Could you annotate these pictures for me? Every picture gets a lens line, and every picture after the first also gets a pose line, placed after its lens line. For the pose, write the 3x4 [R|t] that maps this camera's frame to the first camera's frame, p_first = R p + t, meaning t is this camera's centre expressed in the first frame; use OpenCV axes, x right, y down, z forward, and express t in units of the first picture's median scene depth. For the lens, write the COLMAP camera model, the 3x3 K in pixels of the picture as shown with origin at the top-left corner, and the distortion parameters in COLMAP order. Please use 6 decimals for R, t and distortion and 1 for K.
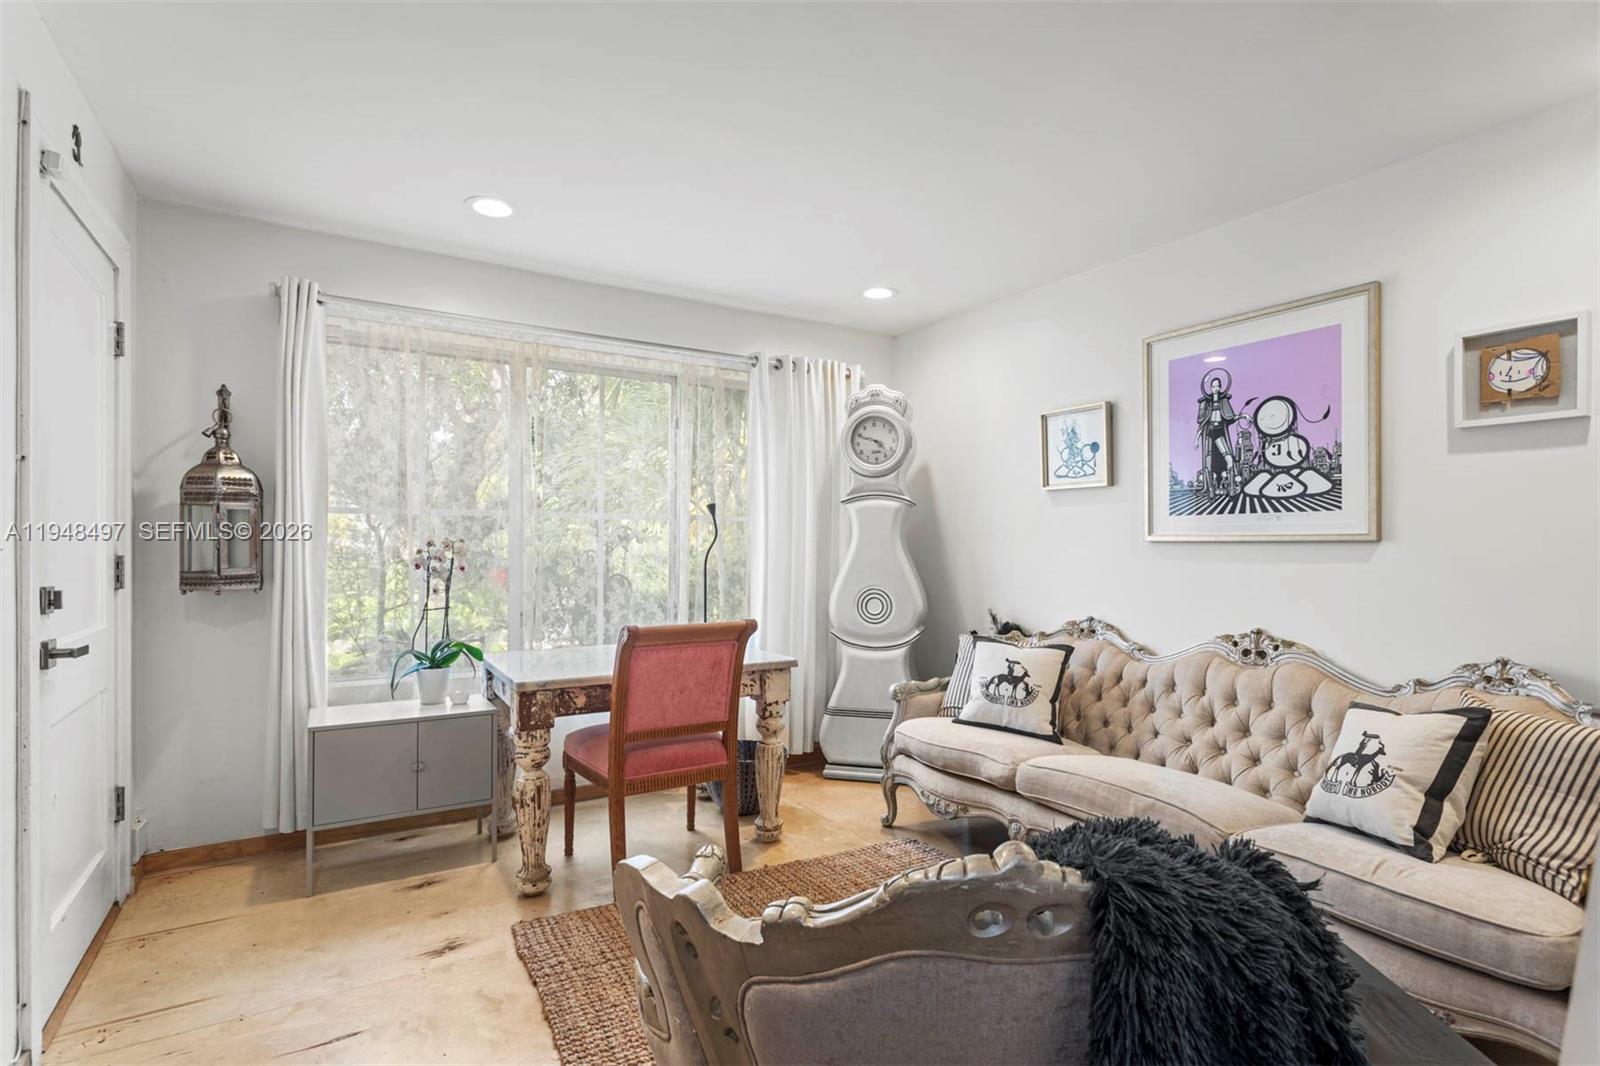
lens RADIAL K [[772.3, 0, 801.0], [0, 772.3, 539.3], [0, 0, 1]] dist [-0.007082, 0.002479]
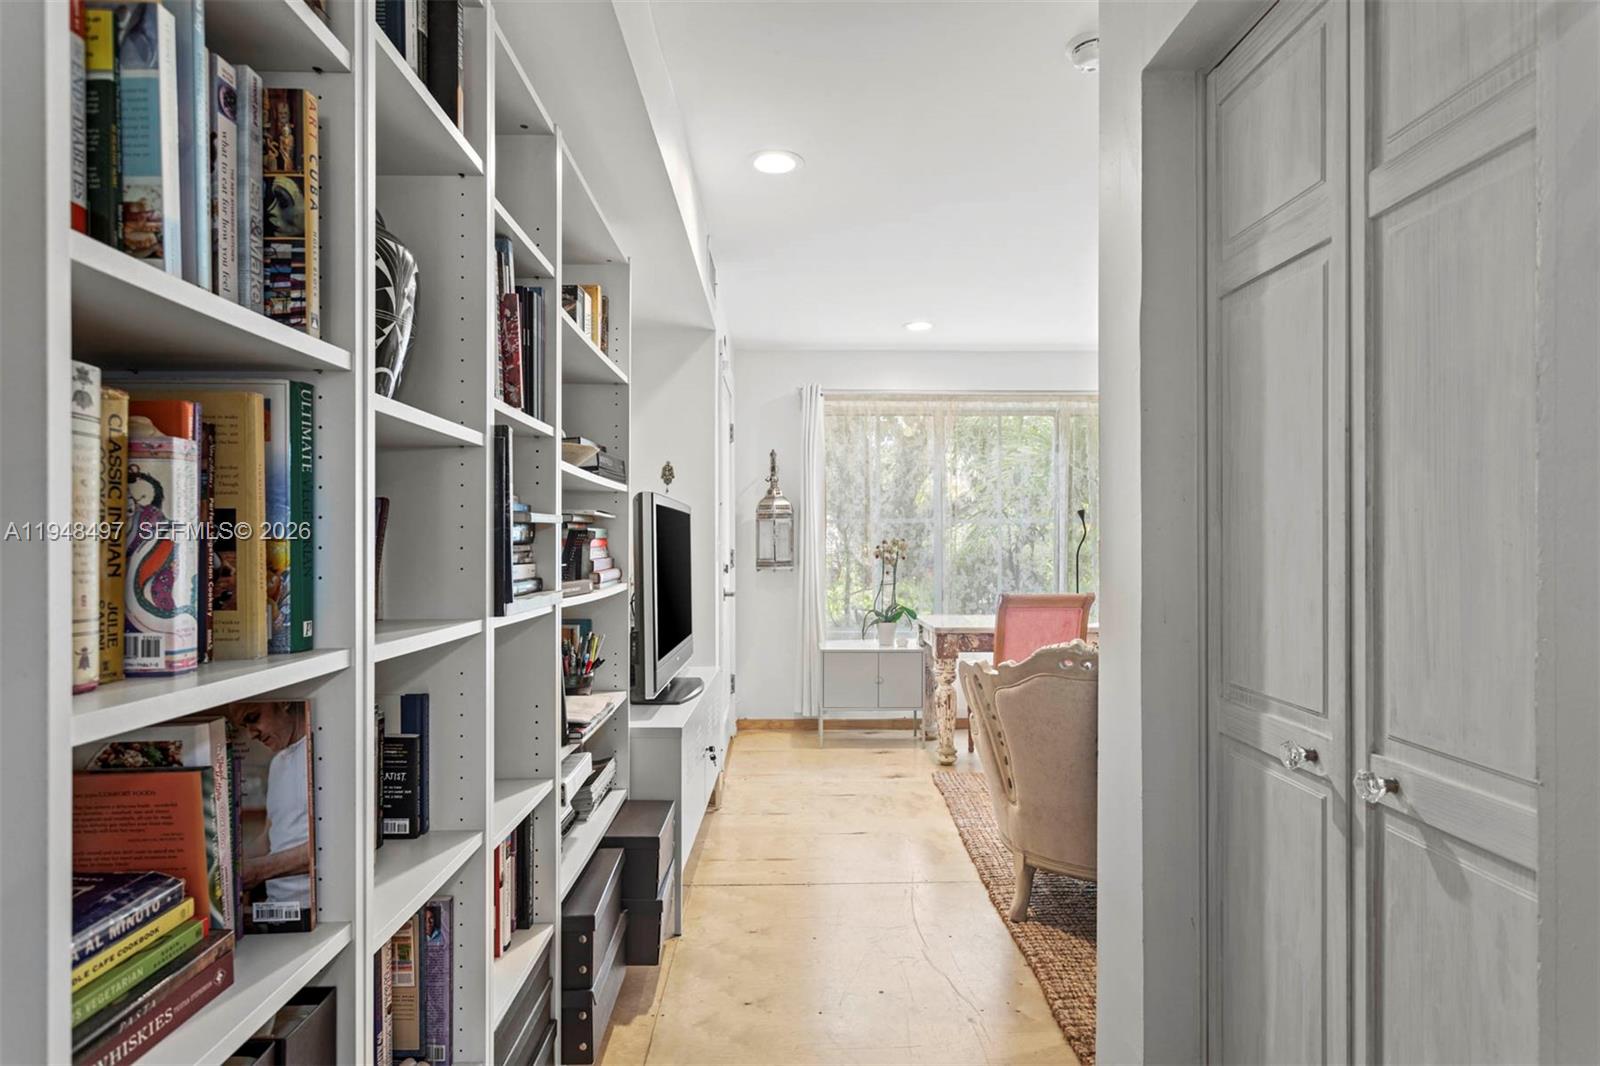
lens RADIAL K [[909.5, 0, 801.0], [0, 909.5, 541.3], [0, 0, 1]] dist [-0.001913, -0.000049]
pose [[0.862823, -0.008860, -0.505429, 0.320147], [0.007721, 0.999961, -0.004348, 0.011310], [0.505448, -0.000151, 0.862857, -0.710063]]
